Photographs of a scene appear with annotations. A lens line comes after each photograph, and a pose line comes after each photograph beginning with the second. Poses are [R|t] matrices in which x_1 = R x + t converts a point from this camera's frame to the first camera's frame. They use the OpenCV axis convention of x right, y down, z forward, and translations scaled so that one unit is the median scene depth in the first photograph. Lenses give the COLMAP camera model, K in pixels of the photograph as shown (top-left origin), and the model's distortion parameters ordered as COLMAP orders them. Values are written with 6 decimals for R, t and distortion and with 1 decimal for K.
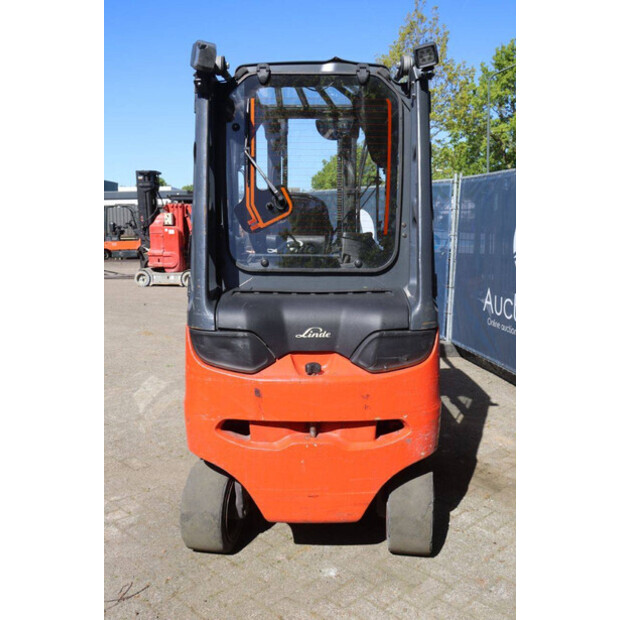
lens RADIAL K [[618.4, 0, 306.2], [0, 618.4, 313.3], [0, 0, 1]] dist [-0.057712, 0.000000]
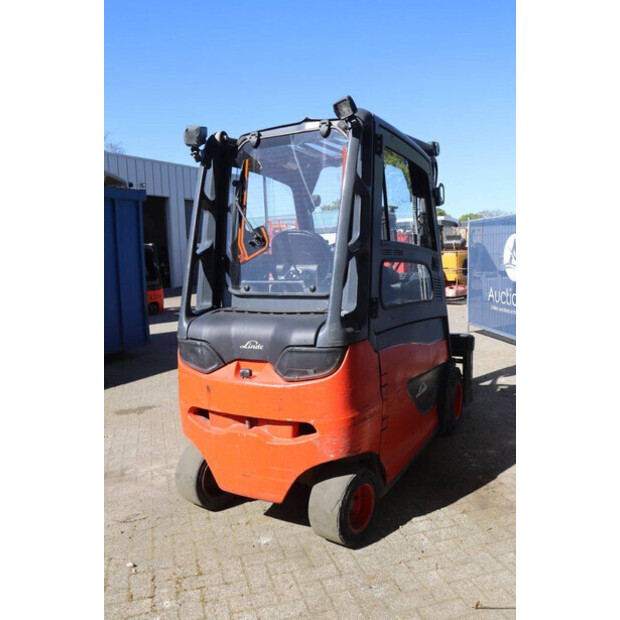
lens RADIAL K [[534.0, 0, 303.4], [0, 534.0, 316.9], [0, 0, 1]] dist [-0.122485, 0.053819]
pose [[0.879086, 0.025723, -0.475969, 0.607580], [-0.033530, 0.999406, -0.007917, -0.019580], [0.475483, 0.022920, 0.879426, 0.107146]]
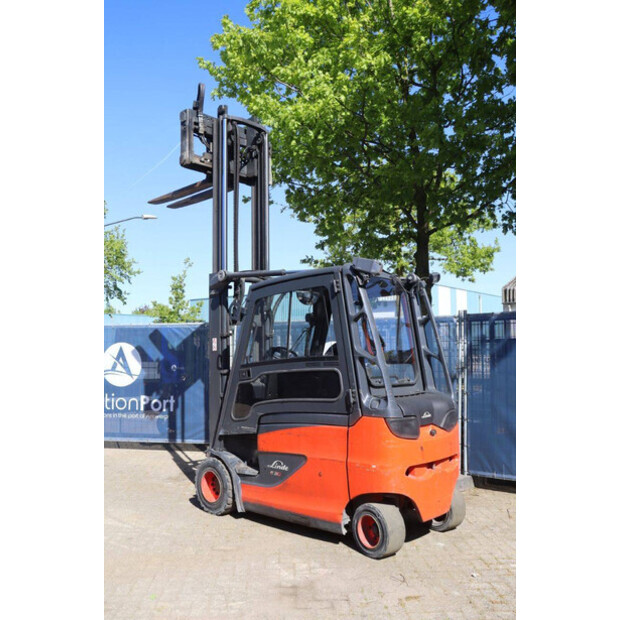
lens RADIAL K [[604.1, 0, 299.1], [0, 604.1, 310.6], [0, 0, 1]] dist [-0.048049, 0.000000]
pose [[0.672333, 0.046991, 0.738755, -1.664192], [0.108492, 0.980951, -0.161134, -0.028709], [-0.732255, 0.188485, 0.654428, -0.009159]]
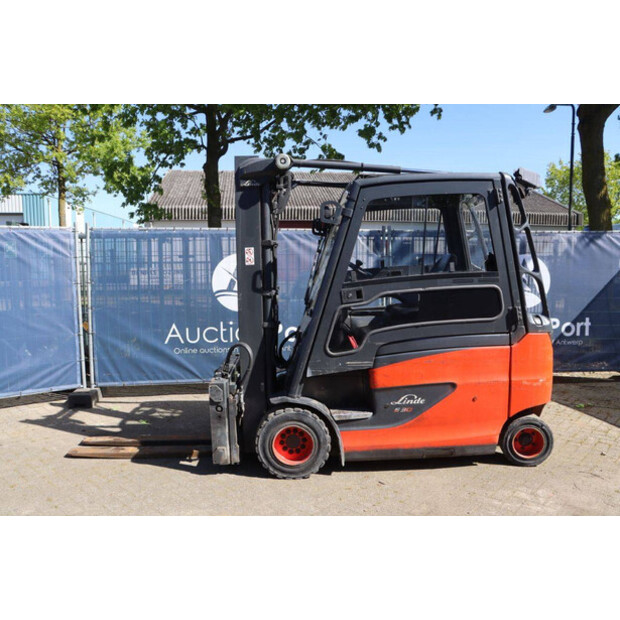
lens RADIAL K [[506.1, 0, 310.6], [0, 506.1, 311.0], [0, 0, 1]] dist [-0.123830, 0.056565]
pose [[-0.078983, -0.094022, 0.992432, -1.577583], [0.144684, 0.983920, 0.104730, -0.294453], [-0.986321, 0.151861, -0.064109, 1.788344]]
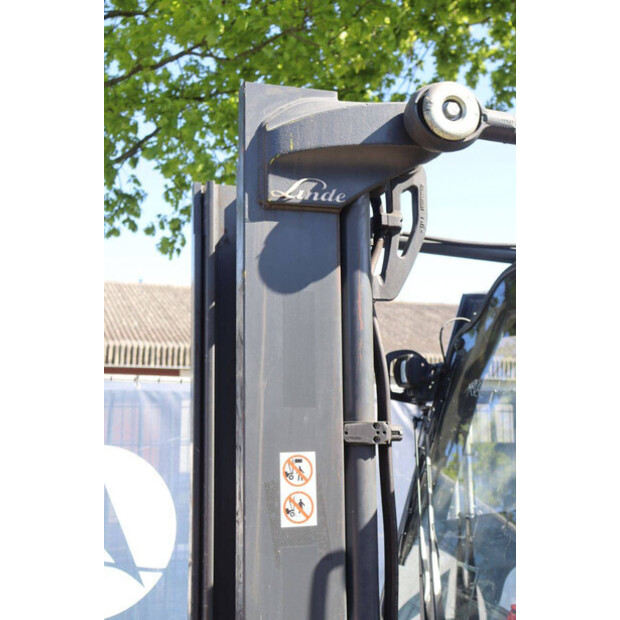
lens RADIAL K [[827.9, 0, 307.7], [0, 827.9, 307.5], [0, 0, 1]] dist [0.074394, 0.000000]
pose [[-0.303533, 0.149438, 0.941029, -0.651086], [0.127300, 0.985131, -0.115380, -0.378102], [-0.944279, 0.084771, -0.318043, 2.007076]]
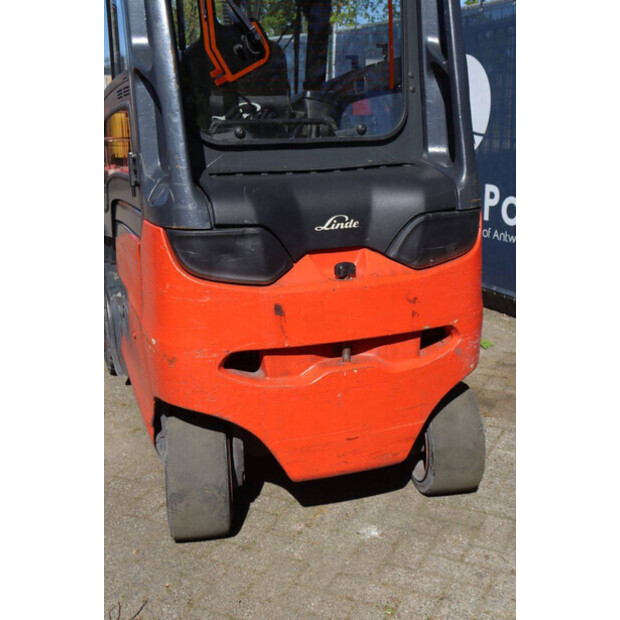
lens RADIAL K [[773.1, 0, 305.6], [0, 773.1, 311.8], [0, 0, 1]] dist [0.011663, 0.000000]
pose [[0.944551, -0.105602, 0.310919, -0.321804], [0.070915, 0.990134, 0.120857, 0.022430], [-0.320614, -0.092107, 0.942721, 0.129313]]
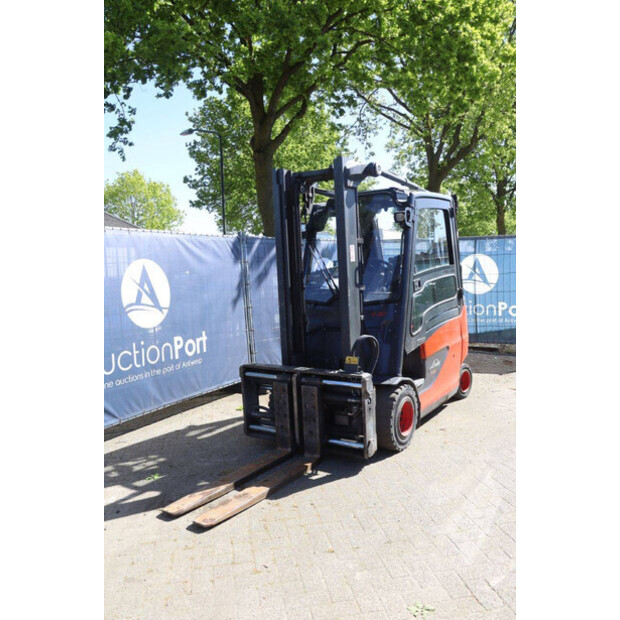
lens RADIAL K [[517.8, 0, 307.7], [0, 517.8, 311.3], [0, 0, 1]] dist [-0.118478, 0.024071]
pose [[-0.841944, -0.008361, 0.539500, -0.829329], [0.115886, 0.973744, 0.195943, -0.473287], [-0.526973, 0.227493, -0.818869, 3.234440]]
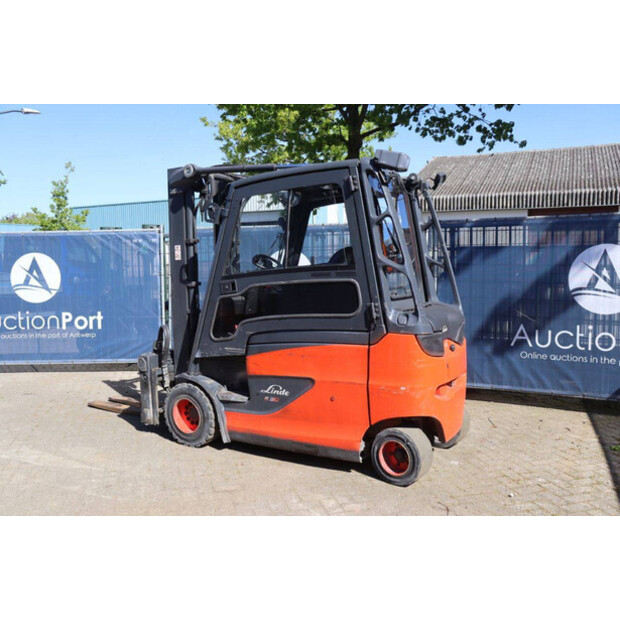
lens RADIAL K [[575.7, 0, 307.5], [0, 575.7, 308.0], [0, 0, 1]] dist [-0.093452, 0.000000]
pose [[0.487511, -0.075676, 0.869831, -1.601854], [0.132984, 0.991049, 0.011689, -0.099082], [-0.862930, 0.109975, 0.493211, 0.517698]]
